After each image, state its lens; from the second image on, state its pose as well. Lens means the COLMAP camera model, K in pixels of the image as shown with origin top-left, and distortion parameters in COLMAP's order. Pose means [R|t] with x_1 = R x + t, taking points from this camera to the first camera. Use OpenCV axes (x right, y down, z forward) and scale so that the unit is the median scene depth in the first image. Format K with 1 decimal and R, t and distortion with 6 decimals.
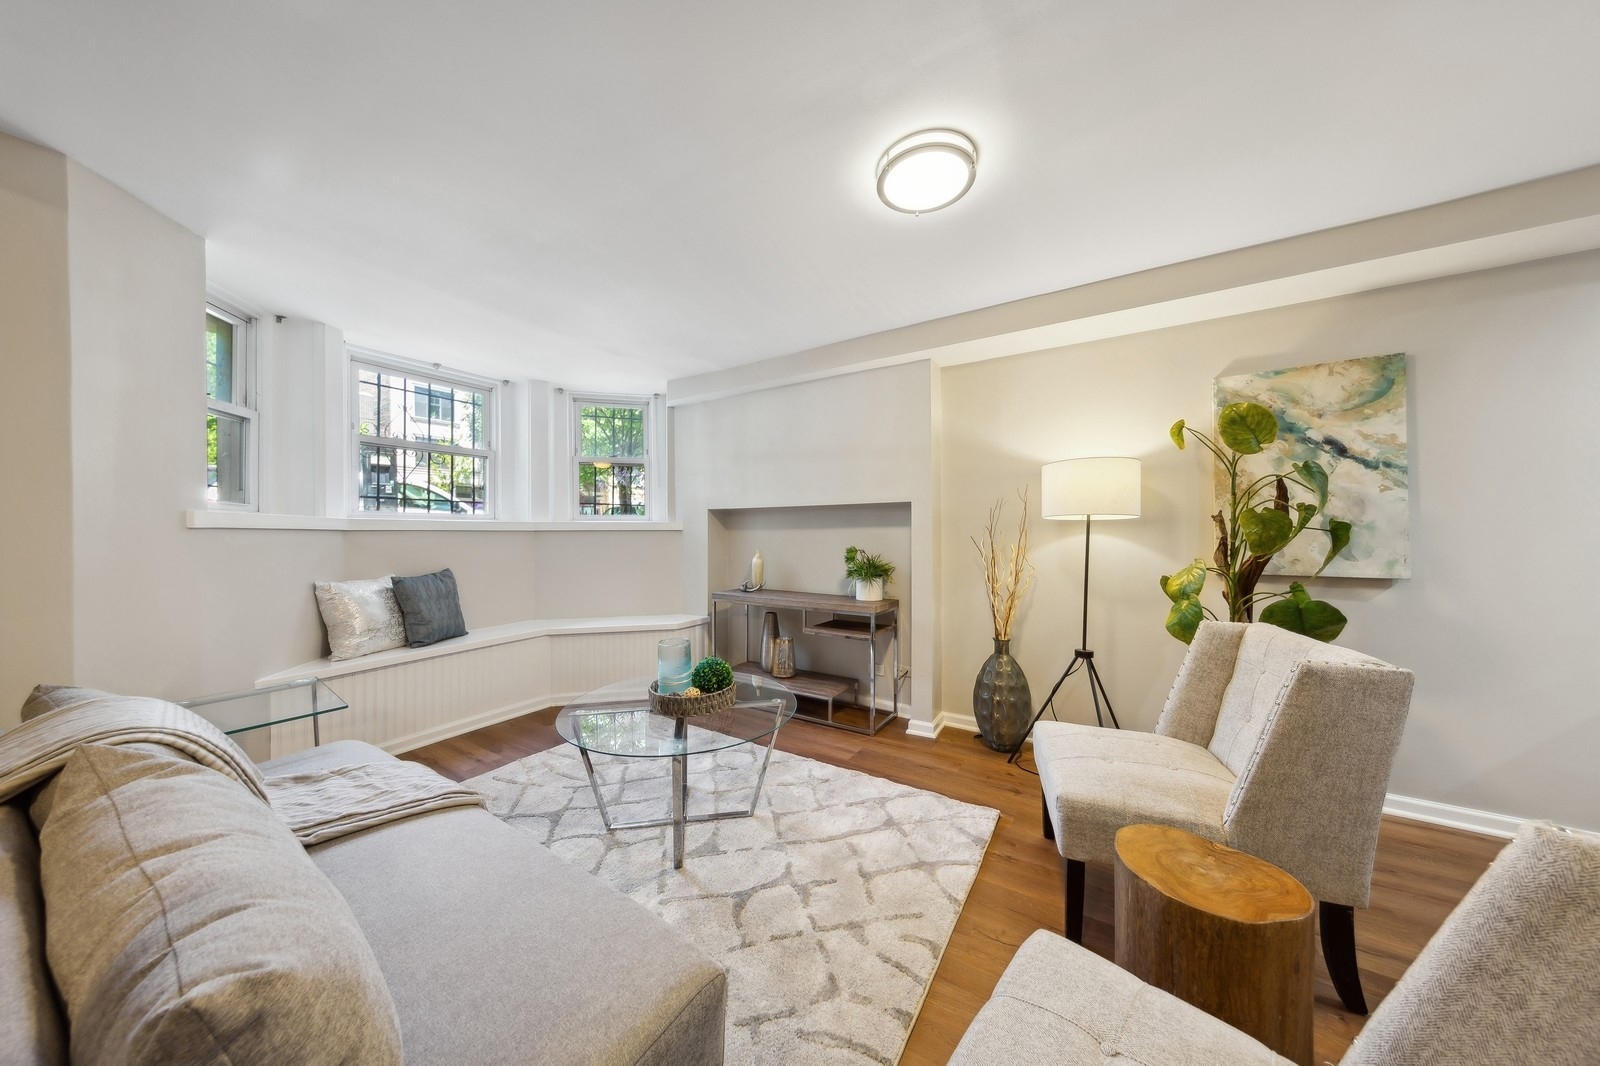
lens RADIAL K [[515.3, 0, 806.9], [0, 515.3, 529.2], [0, 0, 1]] dist [0.007258, -0.000135]
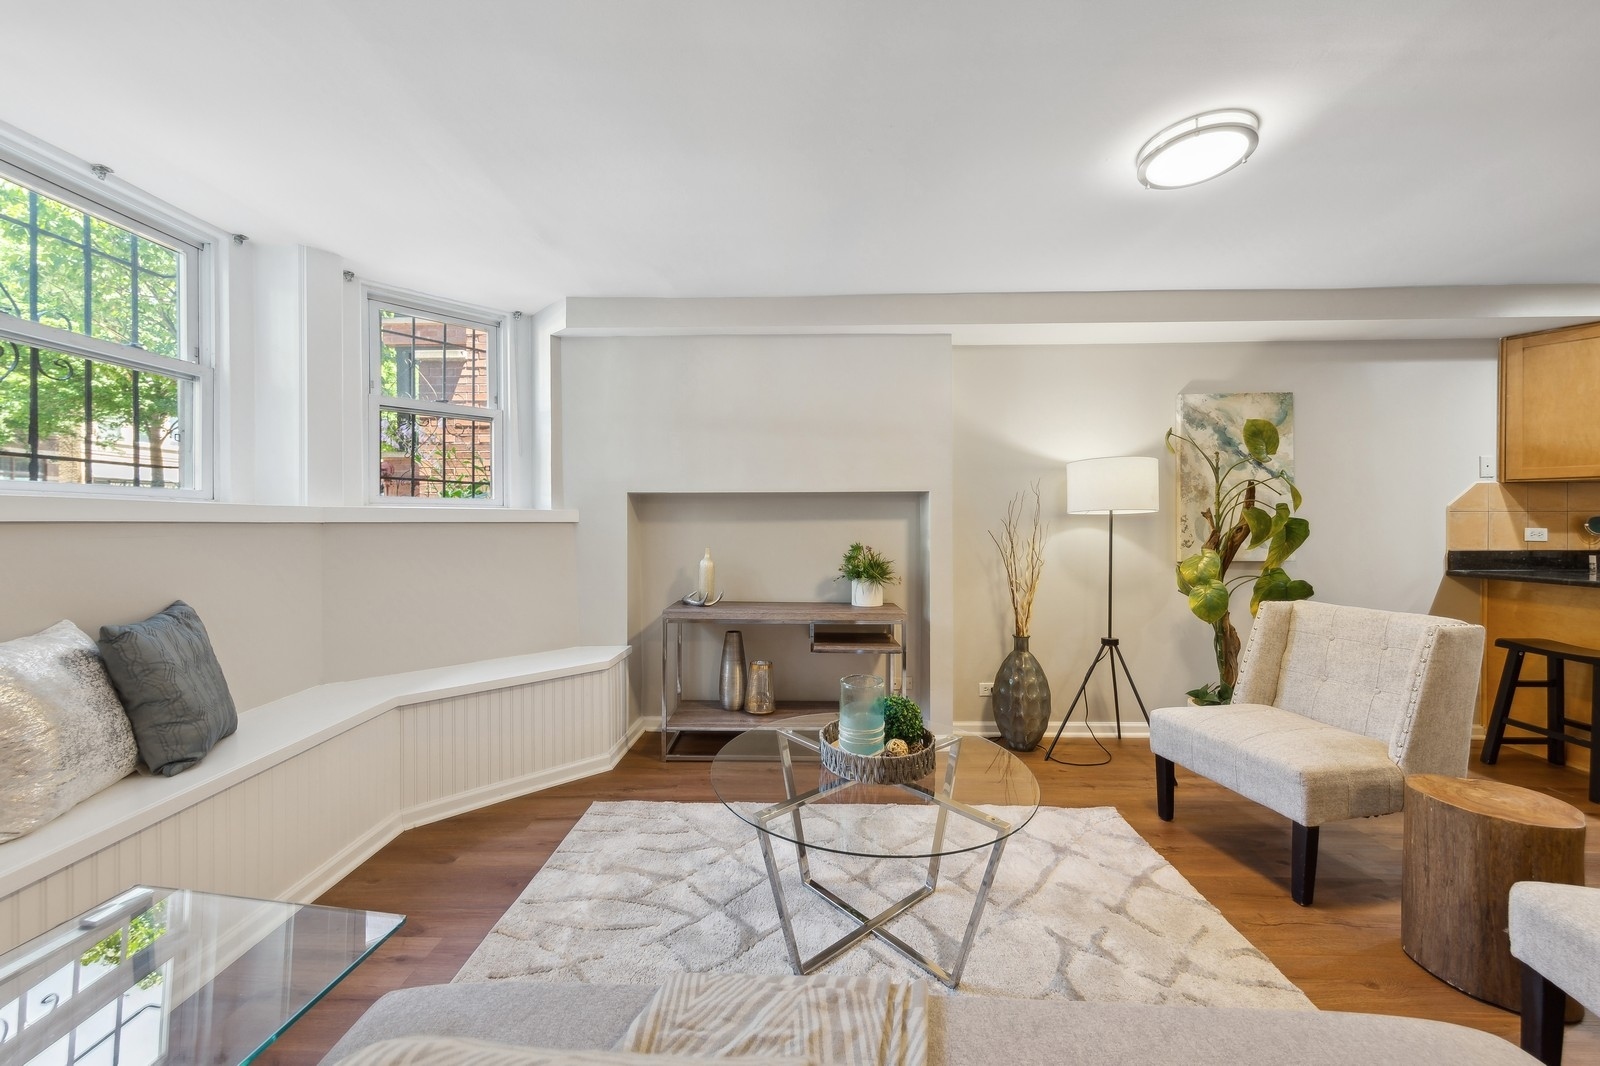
lens RADIAL K [[600.7, 0, 792.2], [0, 600.7, 522.0], [0, 0, 1]] dist [0.001693, 0.000217]
pose [[0.855708, 0.002563, 0.517453, -0.708986], [-0.005531, 0.999976, 0.004193, -0.004348], [-0.517430, -0.006450, 0.855702, 0.314583]]
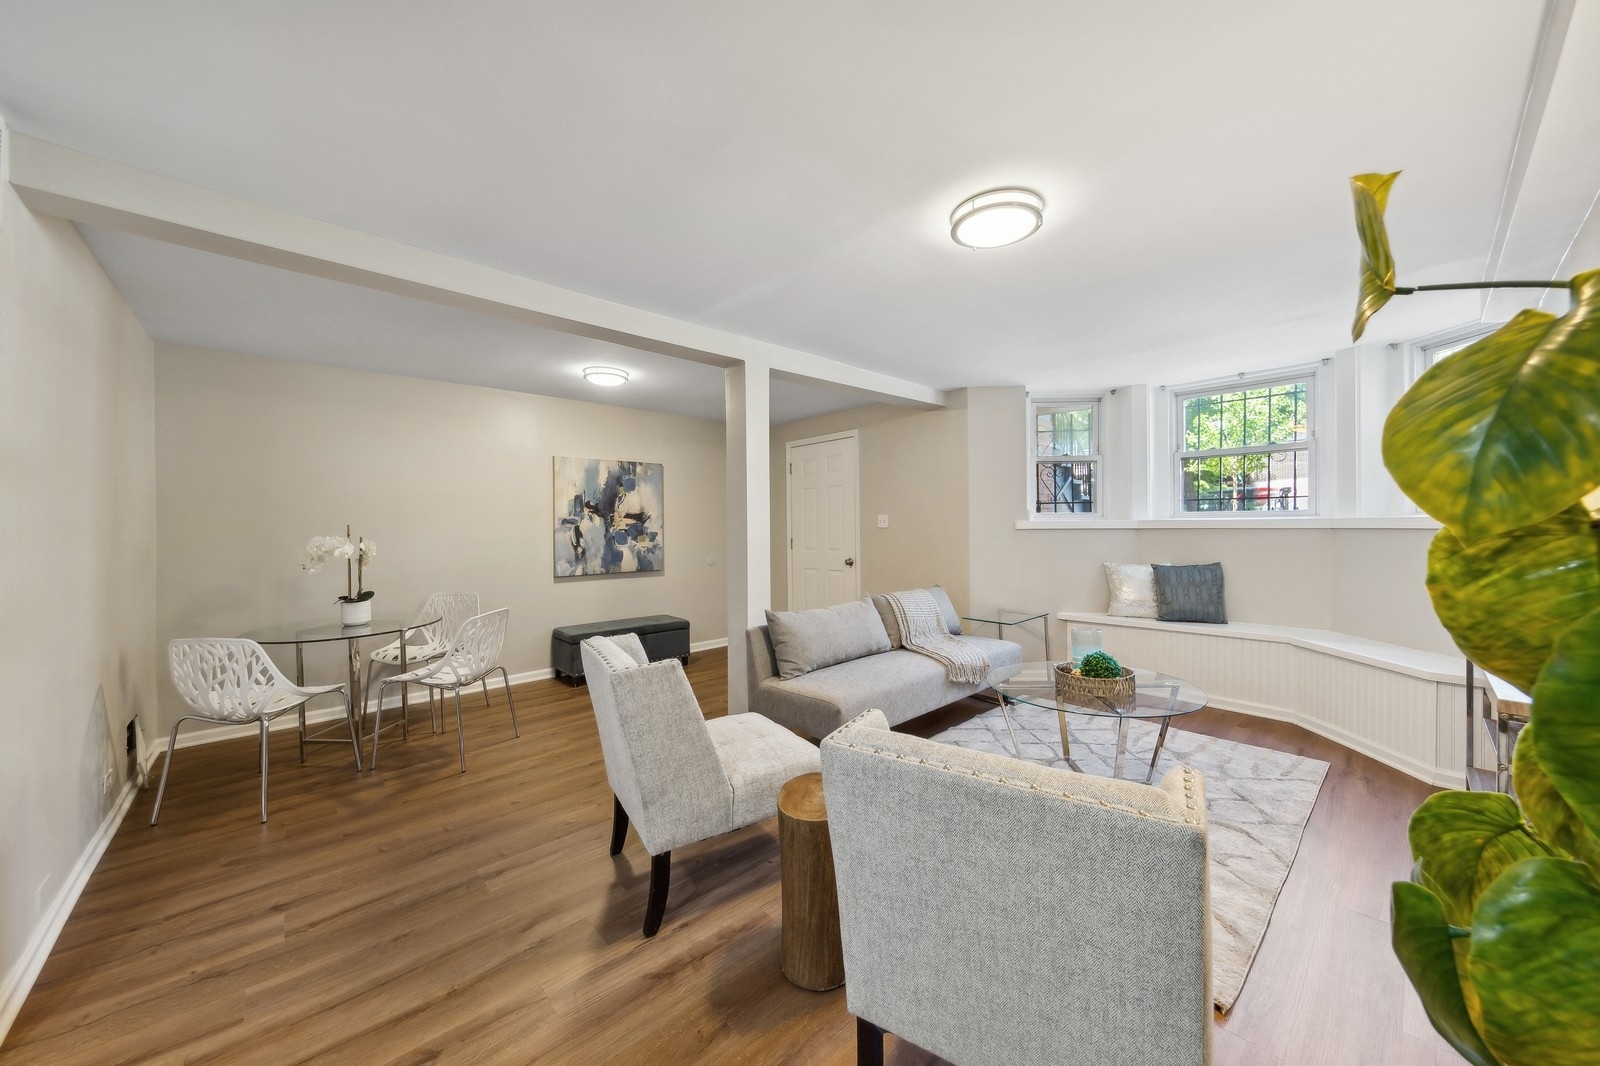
lens RADIAL K [[600.7, 0, 792.2], [0, 600.7, 522.0], [0, 0, 1]] dist [0.001693, 0.000217]
pose [[-0.278094, 0.005803, -0.960536, 1.171166], [0.019610, 0.999808, 0.000363, -0.043538], [0.960354, -0.018735, -0.278154, 0.683118]]
